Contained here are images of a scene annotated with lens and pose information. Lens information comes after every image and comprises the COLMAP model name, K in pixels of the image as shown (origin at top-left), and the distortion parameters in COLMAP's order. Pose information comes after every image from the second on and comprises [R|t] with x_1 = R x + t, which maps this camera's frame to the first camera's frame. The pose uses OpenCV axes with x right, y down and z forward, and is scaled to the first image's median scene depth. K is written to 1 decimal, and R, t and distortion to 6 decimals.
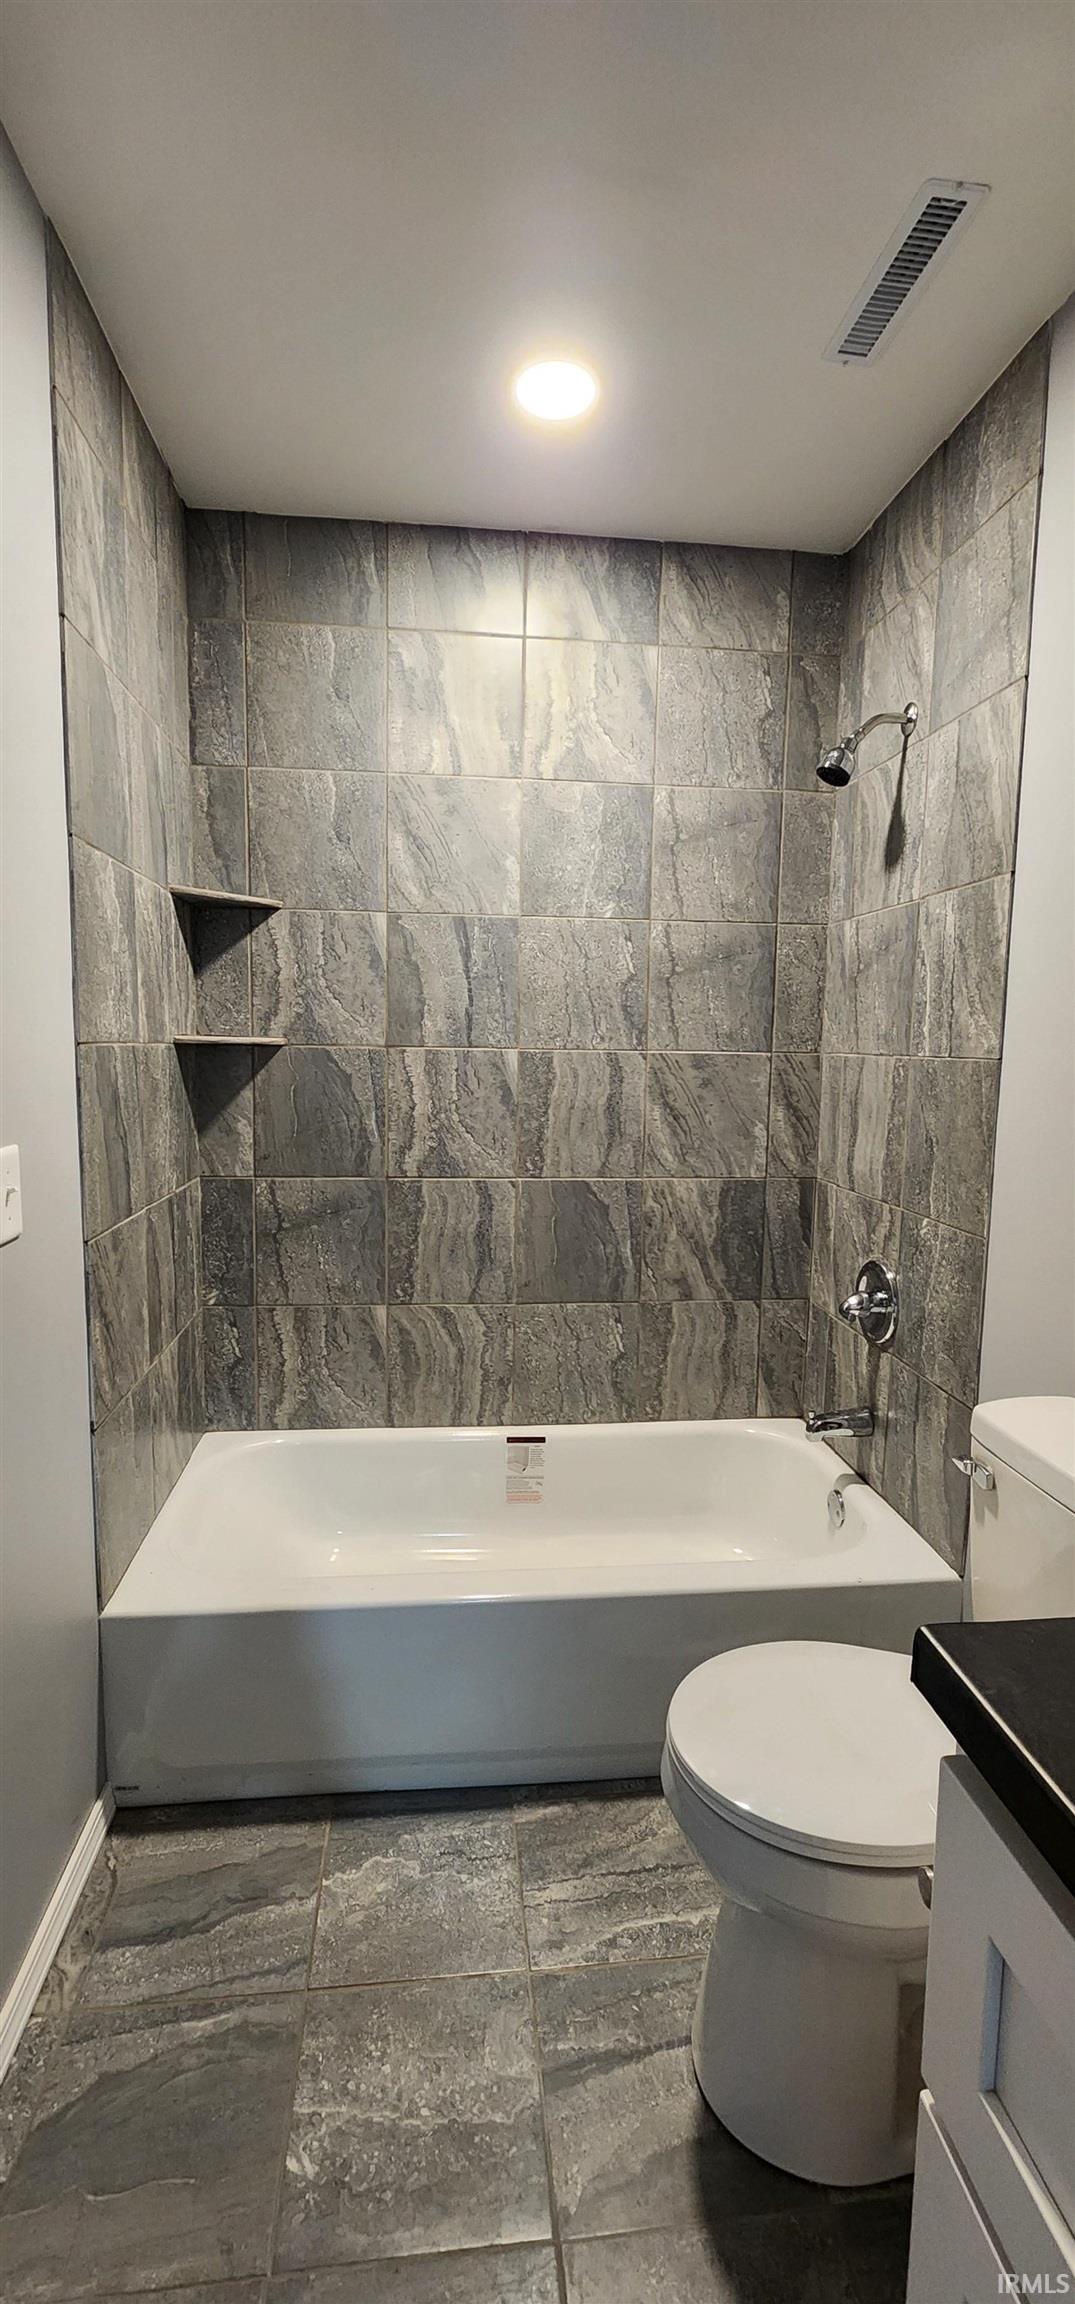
lens RADIAL K [[968.0, 0, 537.5], [0, 968.0, 1152.0], [0, 0, 1]] dist [0.001763, 0.000096]
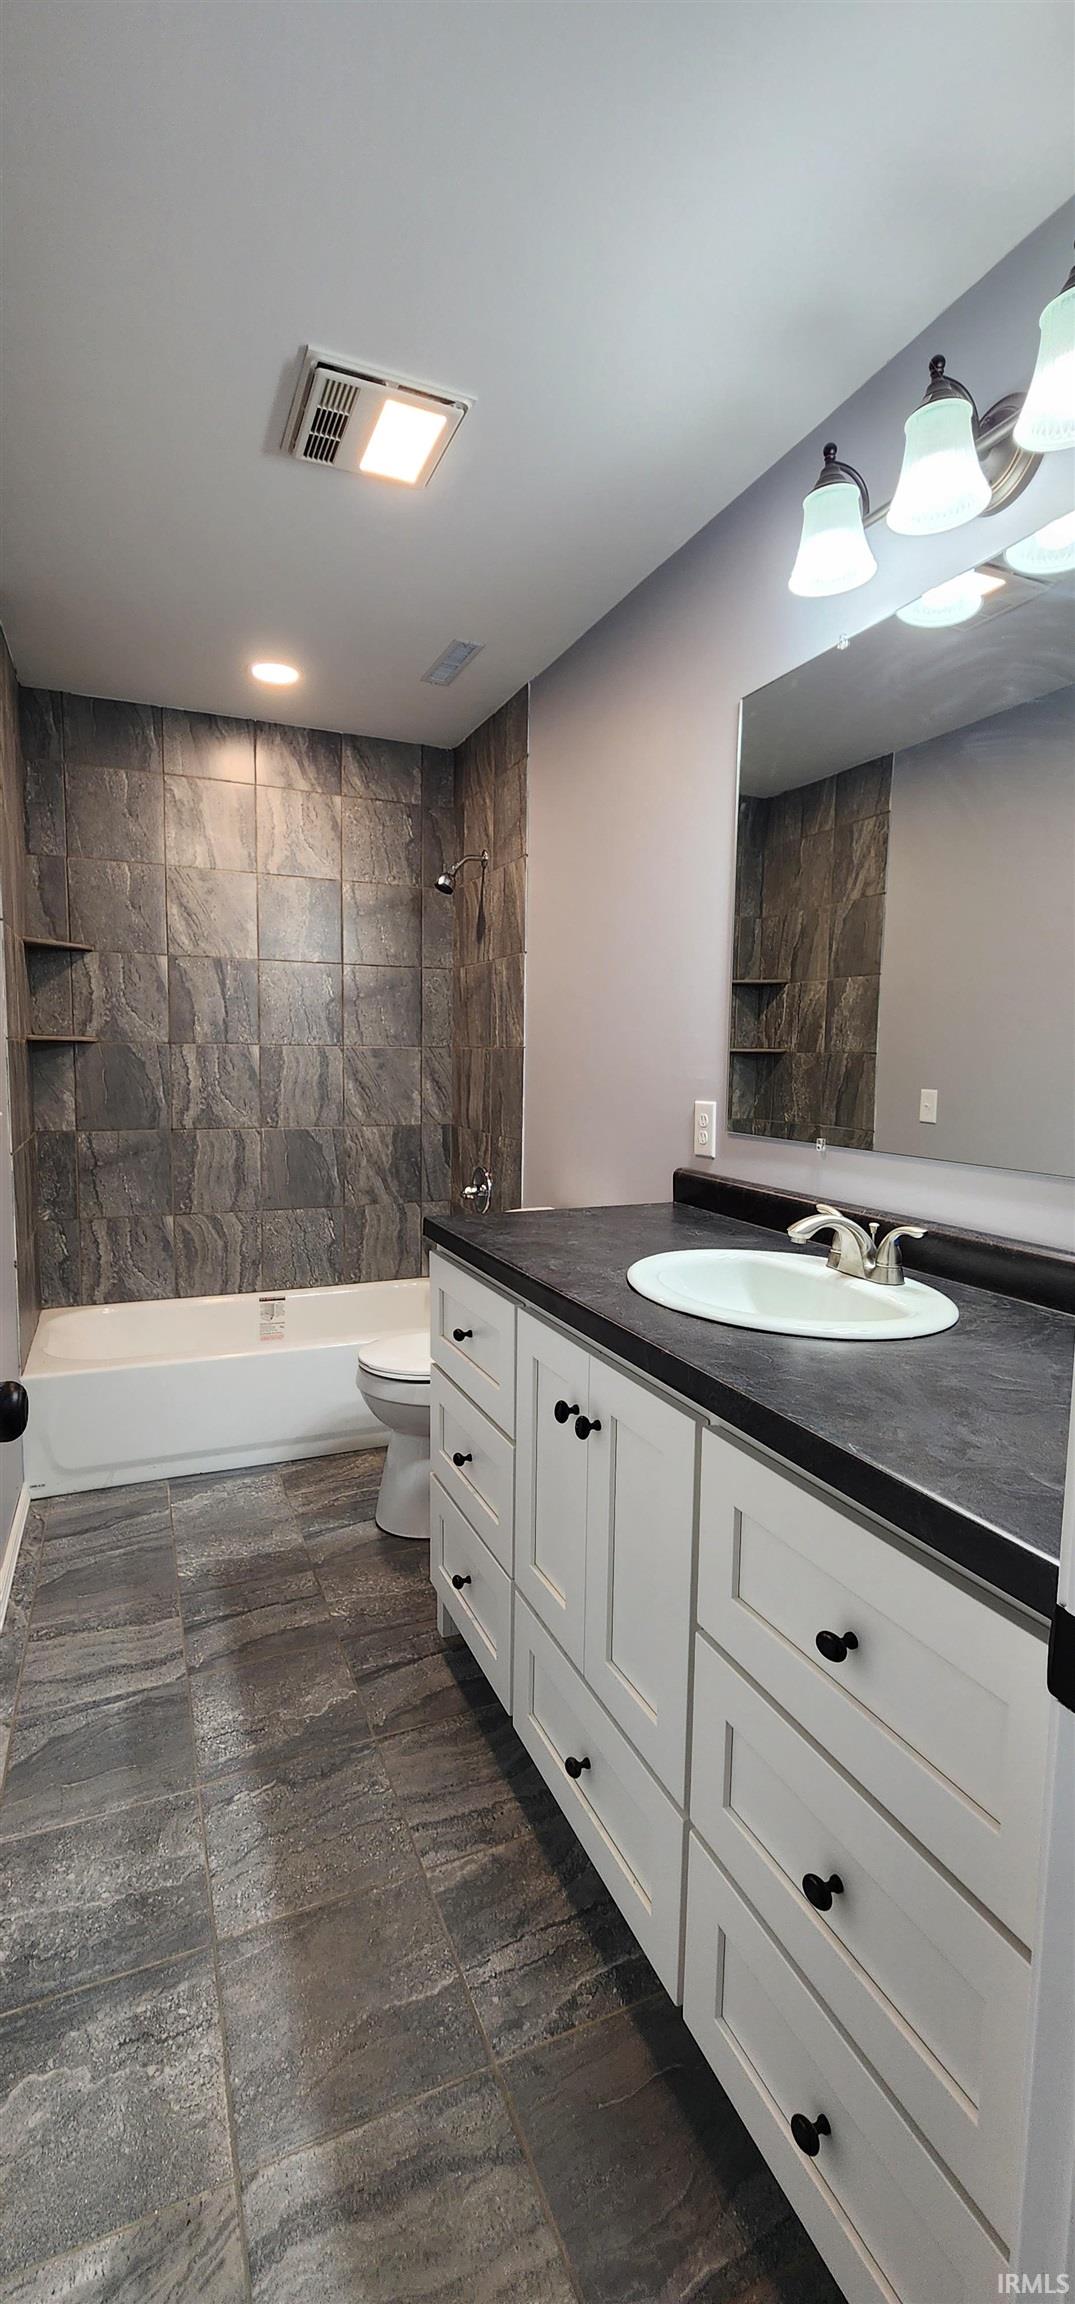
lens RADIAL K [[968.0, 0, 537.5], [0, 968.0, 1152.0], [0, 0, 1]] dist [0.001763, 0.000096]
pose [[0.956668, -0.032009, 0.289417, -0.048018], [0.035003, 0.999374, -0.005172, 0.089800], [-0.289071, 0.015079, 0.957189, -0.618993]]
